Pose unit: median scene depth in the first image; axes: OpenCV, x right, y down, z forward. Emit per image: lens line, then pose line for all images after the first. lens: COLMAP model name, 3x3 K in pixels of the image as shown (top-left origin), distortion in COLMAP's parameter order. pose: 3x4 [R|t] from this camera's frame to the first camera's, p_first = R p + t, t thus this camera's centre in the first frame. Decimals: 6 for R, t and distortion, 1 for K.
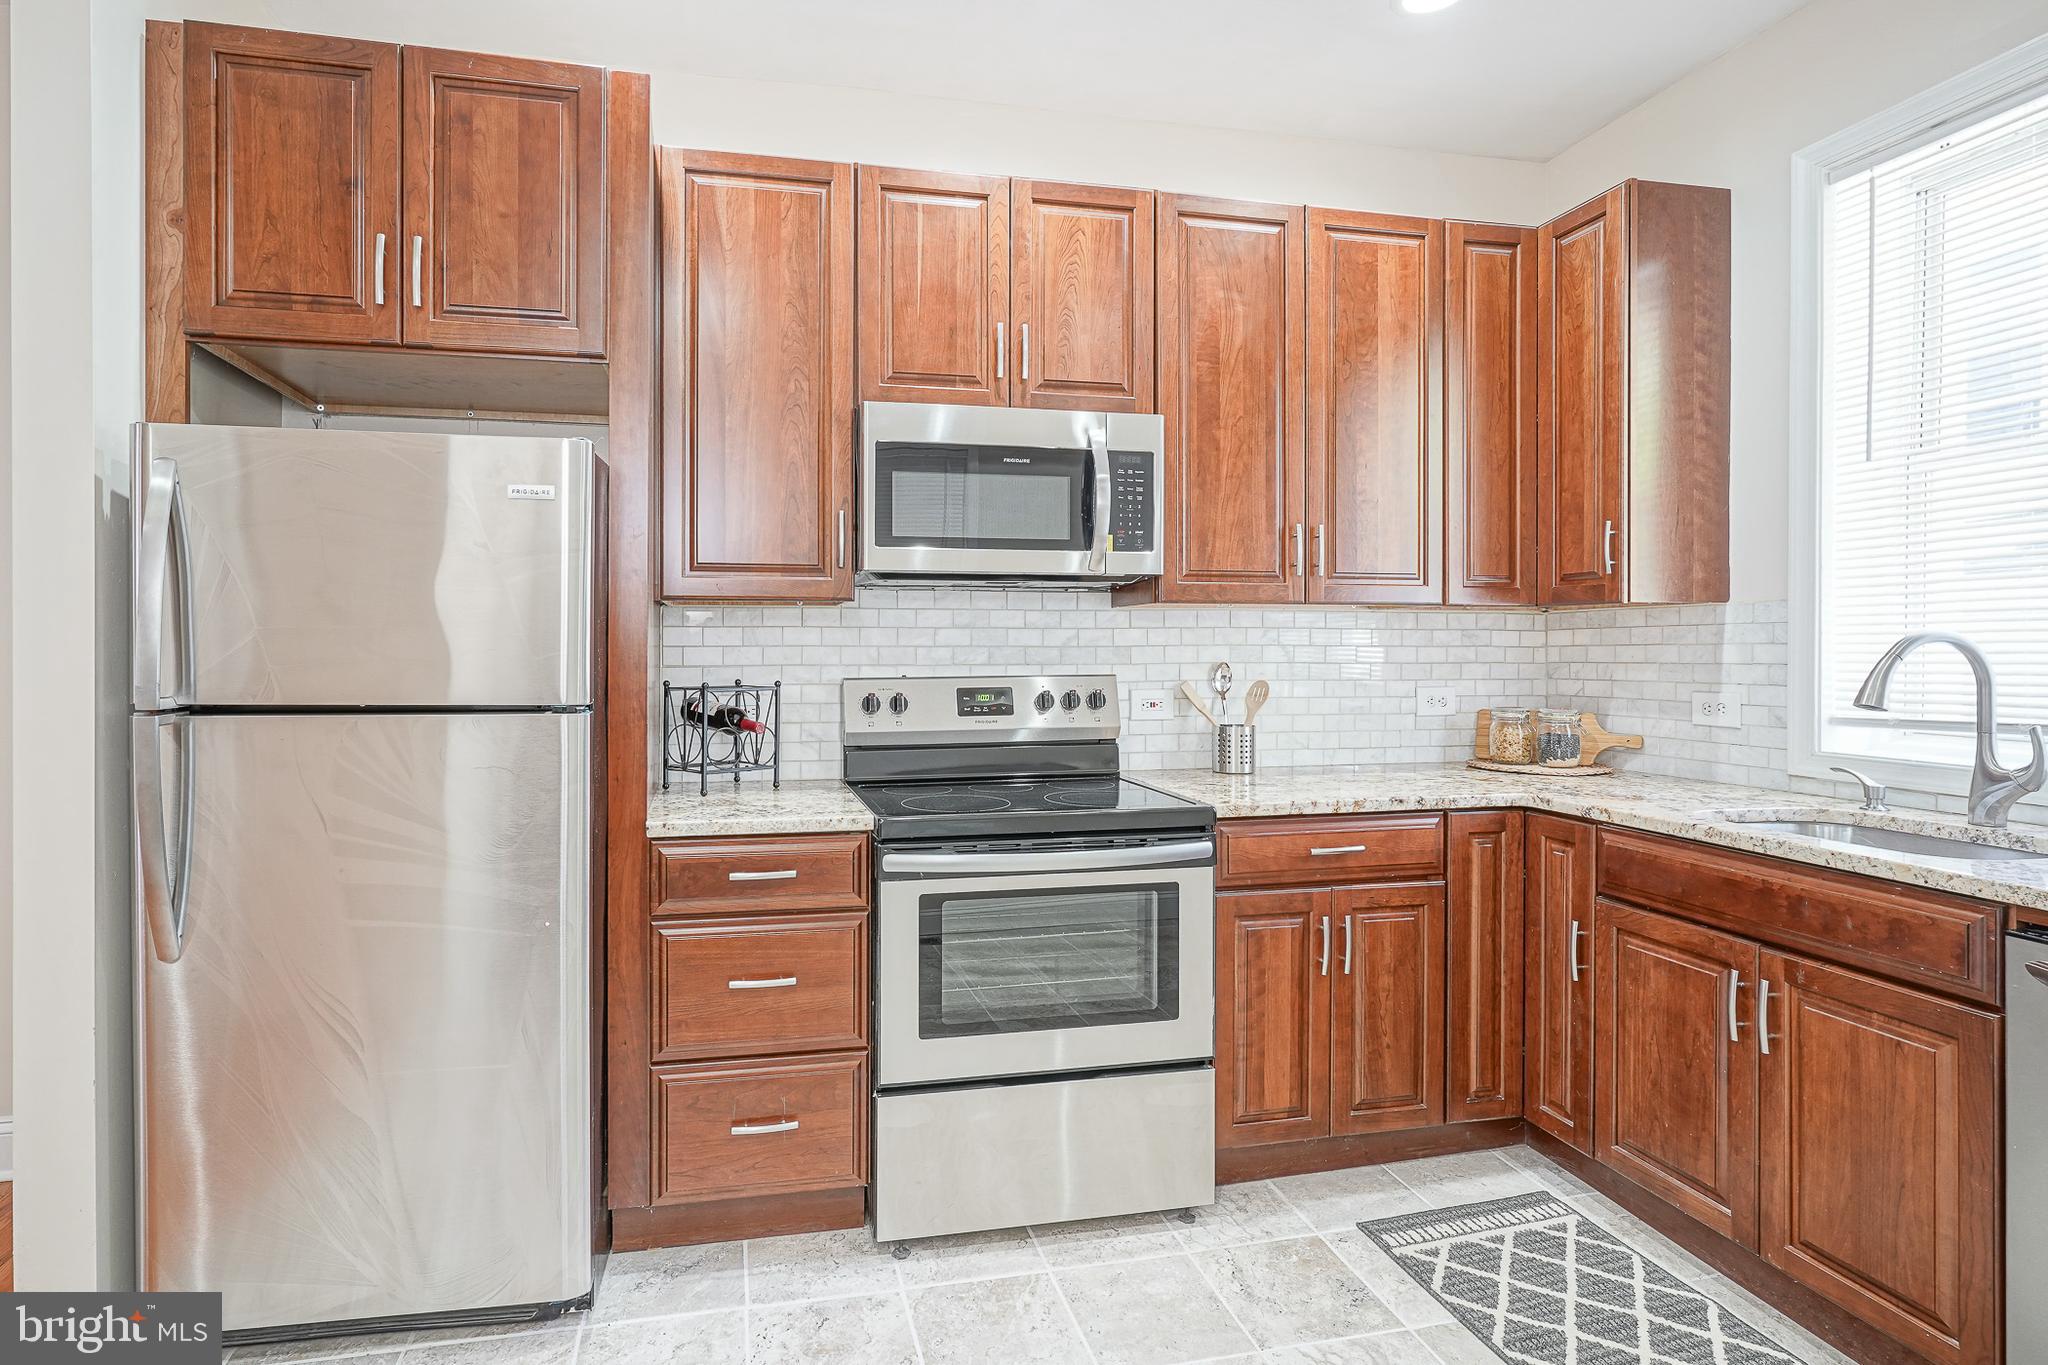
lens RADIAL K [[1025.1, 0, 927.9], [0, 1025.1, 654.7], [0, 0, 1]] dist [-0.011108, 0.006130]
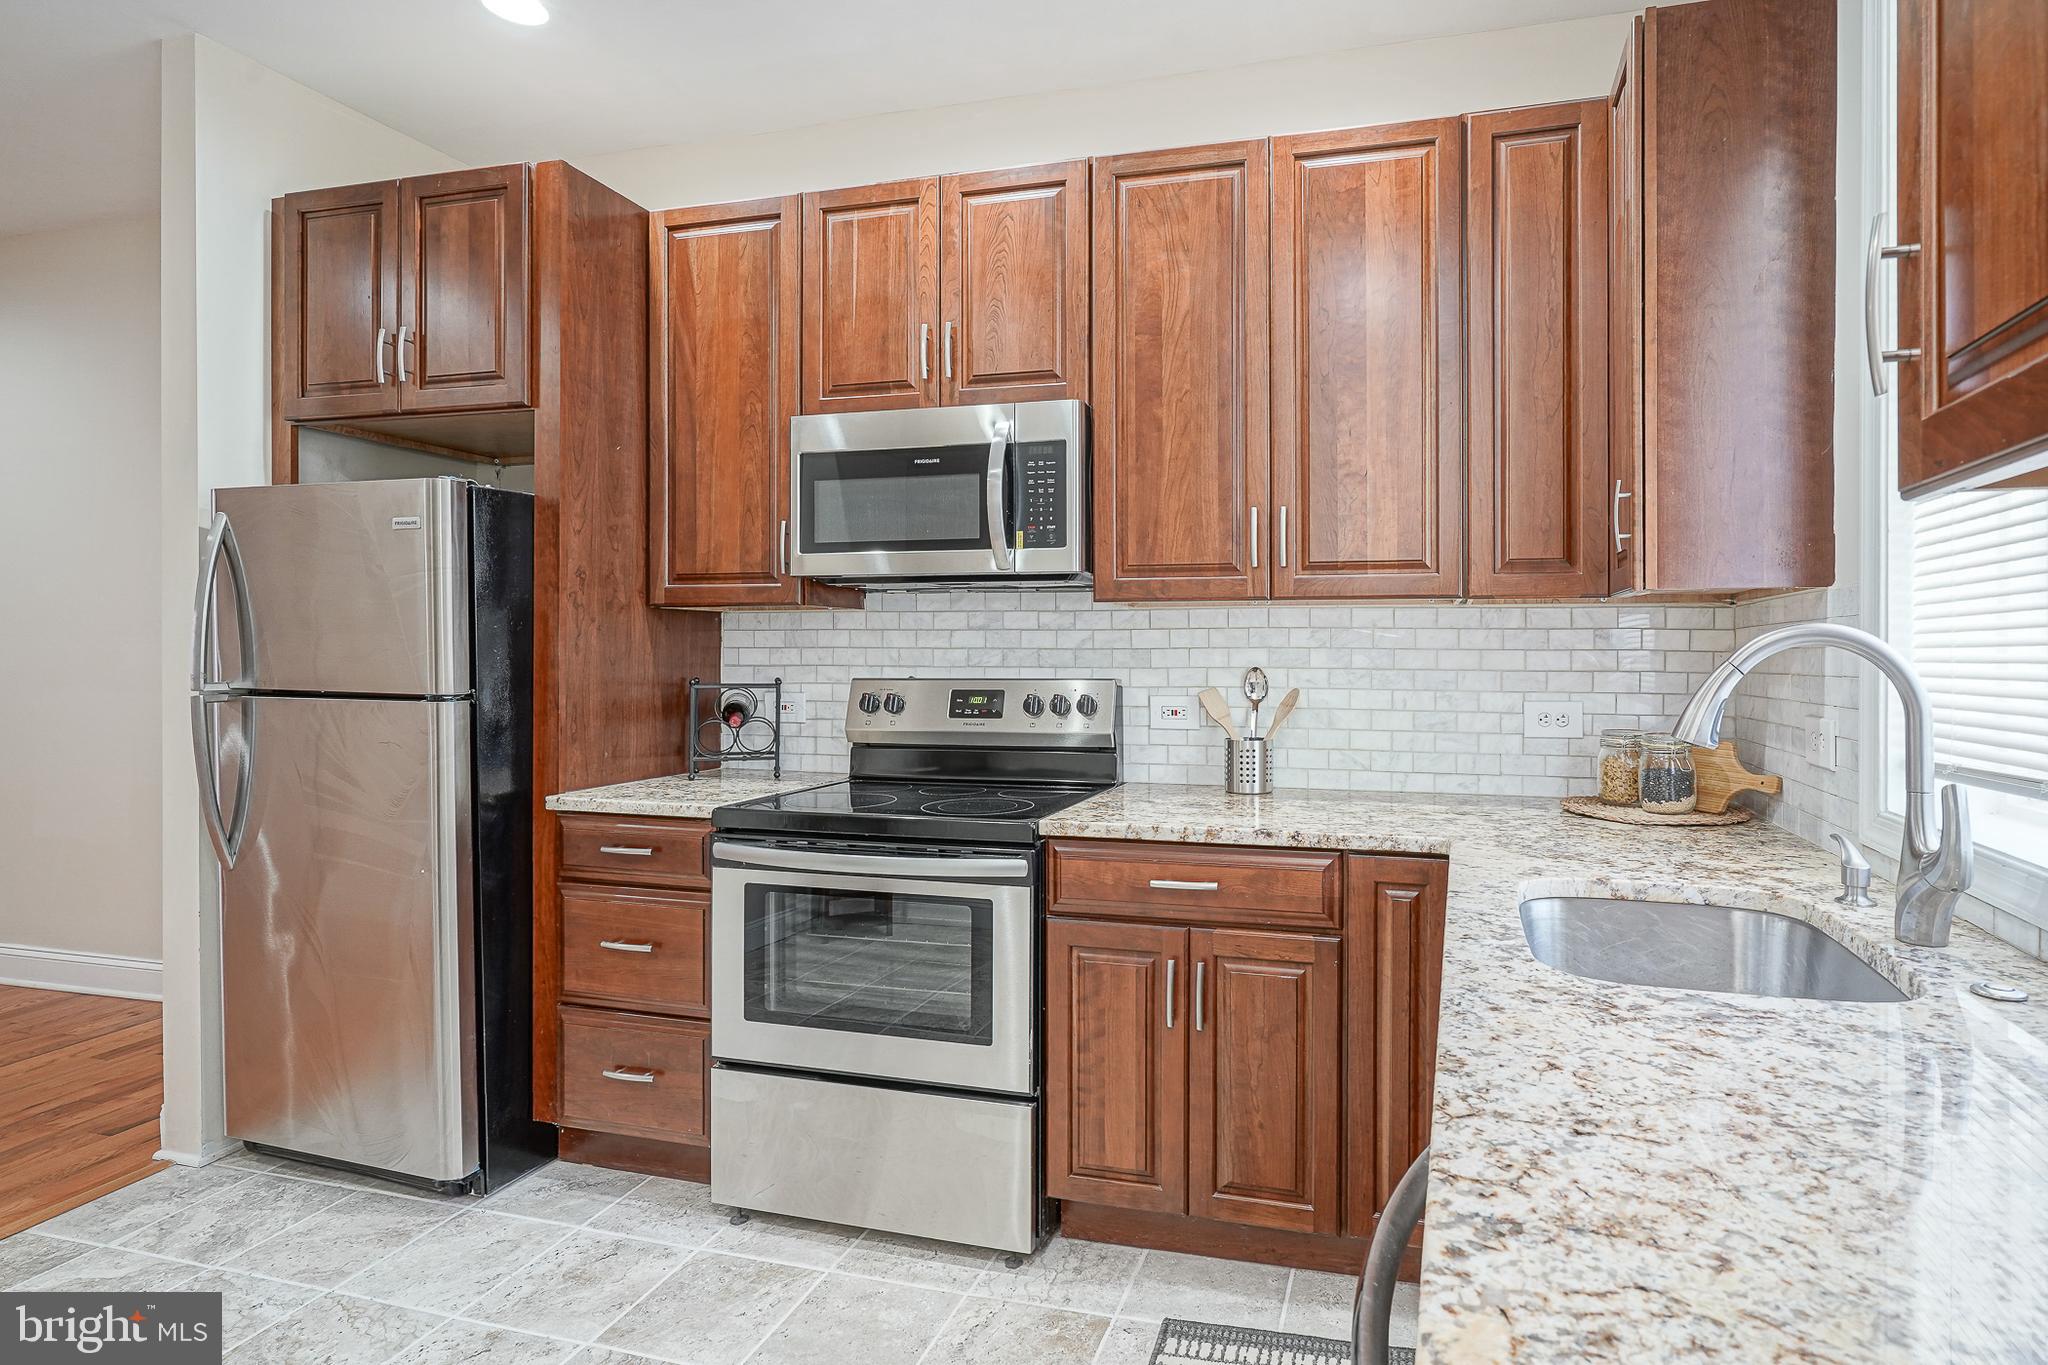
lens RADIAL K [[1025.1, 0, 1163.1], [0, 1025.1, 658.1], [0, 0, 1]] dist [-0.011108, 0.006130]
pose [[0.903421, 0.006556, -0.428705, 0.737243], [-0.006135, 0.999978, 0.002363, -0.002444], [0.428711, 0.000495, 0.903441, 0.206148]]
